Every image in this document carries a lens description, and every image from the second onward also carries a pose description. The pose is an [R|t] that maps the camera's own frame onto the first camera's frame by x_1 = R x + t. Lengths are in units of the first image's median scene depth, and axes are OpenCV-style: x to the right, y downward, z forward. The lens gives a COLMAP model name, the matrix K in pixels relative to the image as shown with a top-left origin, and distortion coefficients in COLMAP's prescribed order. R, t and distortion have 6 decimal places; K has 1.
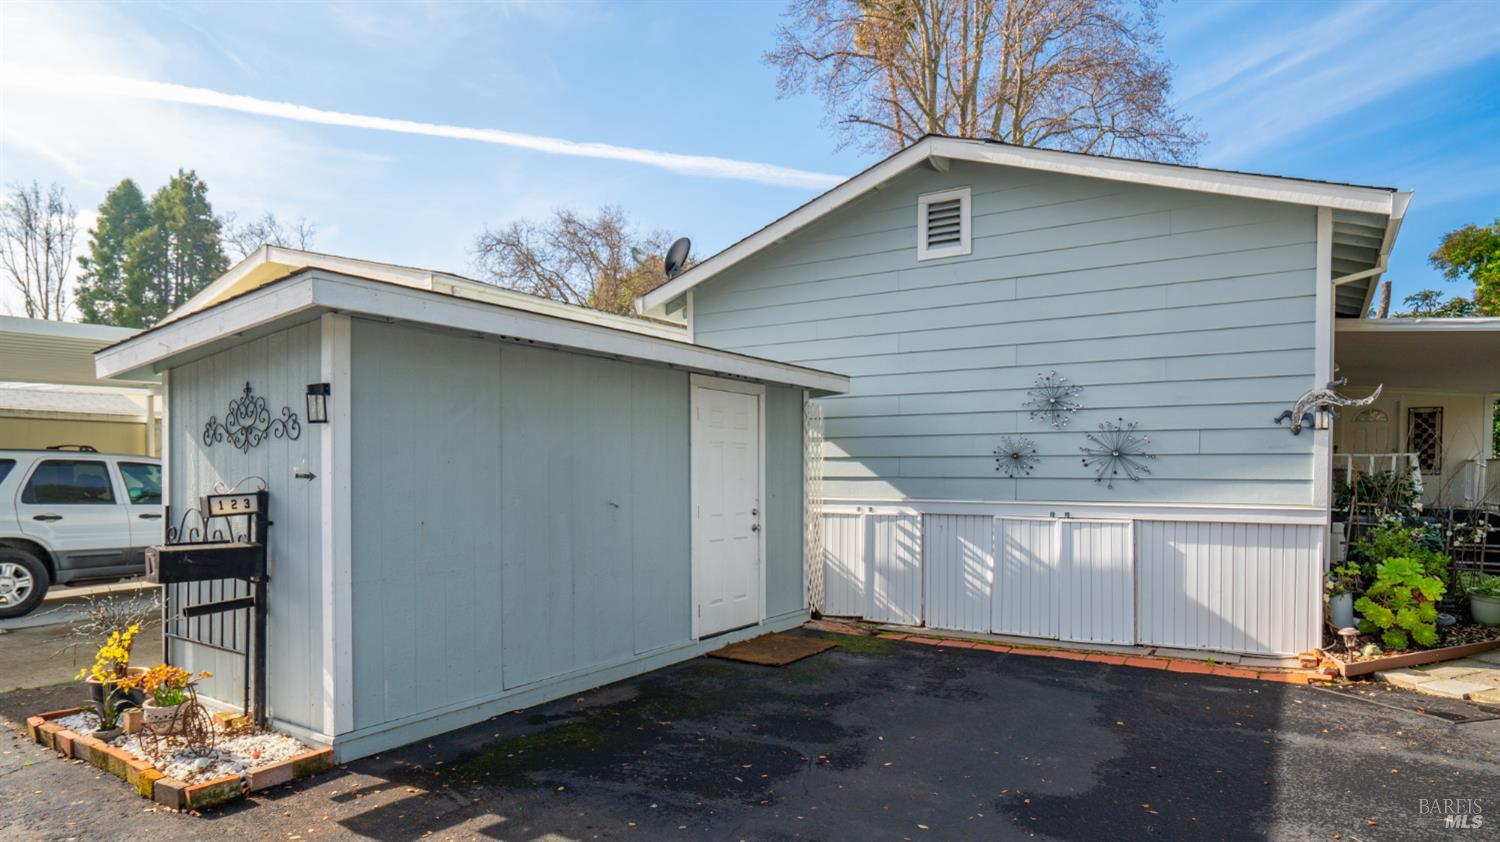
lens RADIAL K [[840.5, 0, 748.0], [0, 840.5, 478.7], [0, 0, 1]] dist [-0.036007, 0.018271]
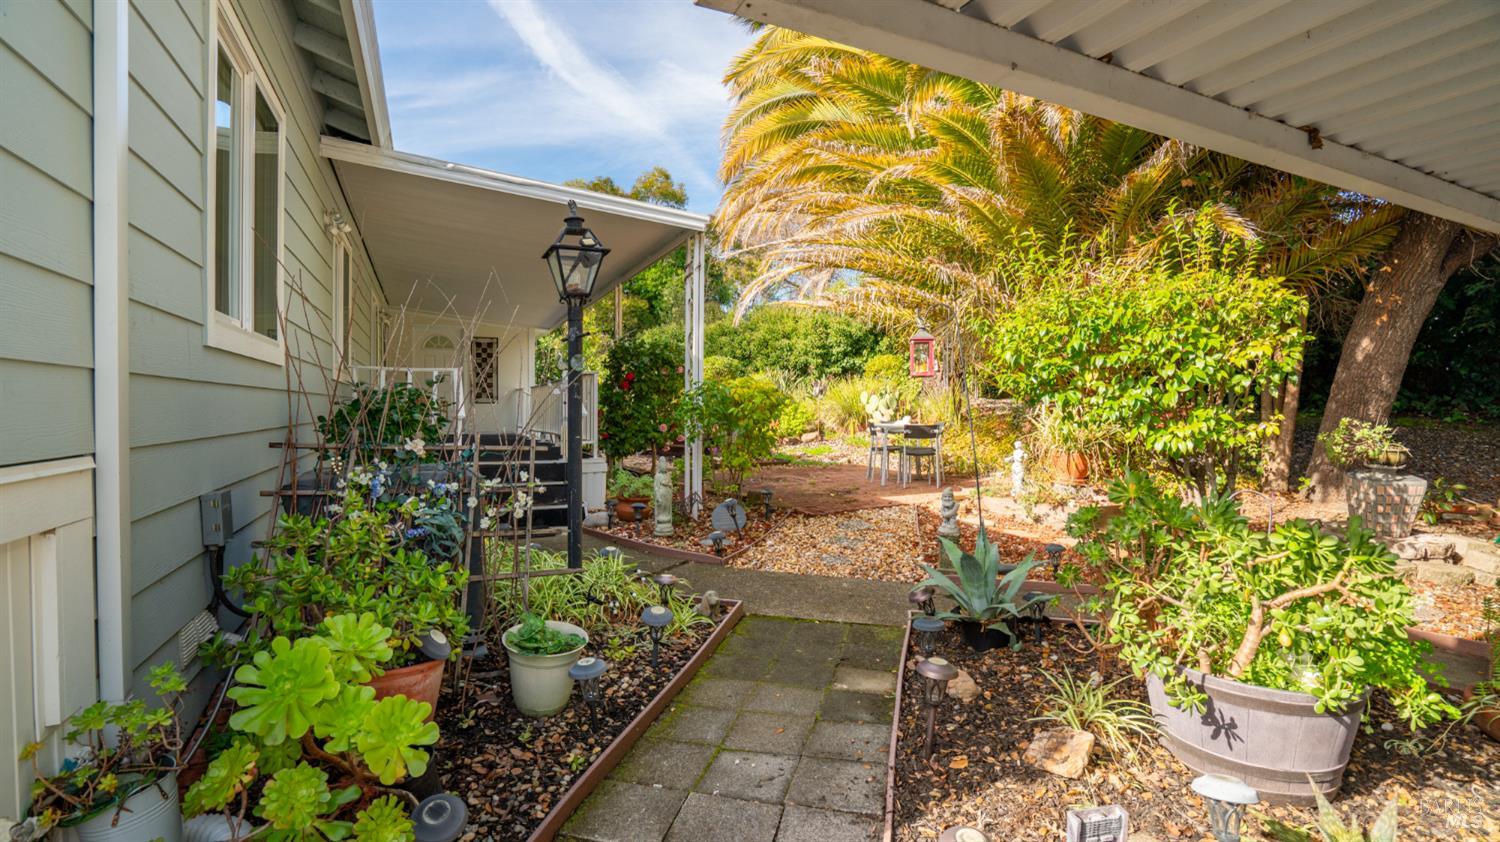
lens RADIAL K [[673.4, 0, 727.5], [0, 673.4, 404.1], [0, 0, 1]] dist [-0.002915, -0.000592]
pose [[0.529180, -0.000419, 0.848509, 0.278540], [0.012334, 0.999898, -0.007198, 0.006967], [-0.848420, 0.014275, 0.529131, 0.312543]]
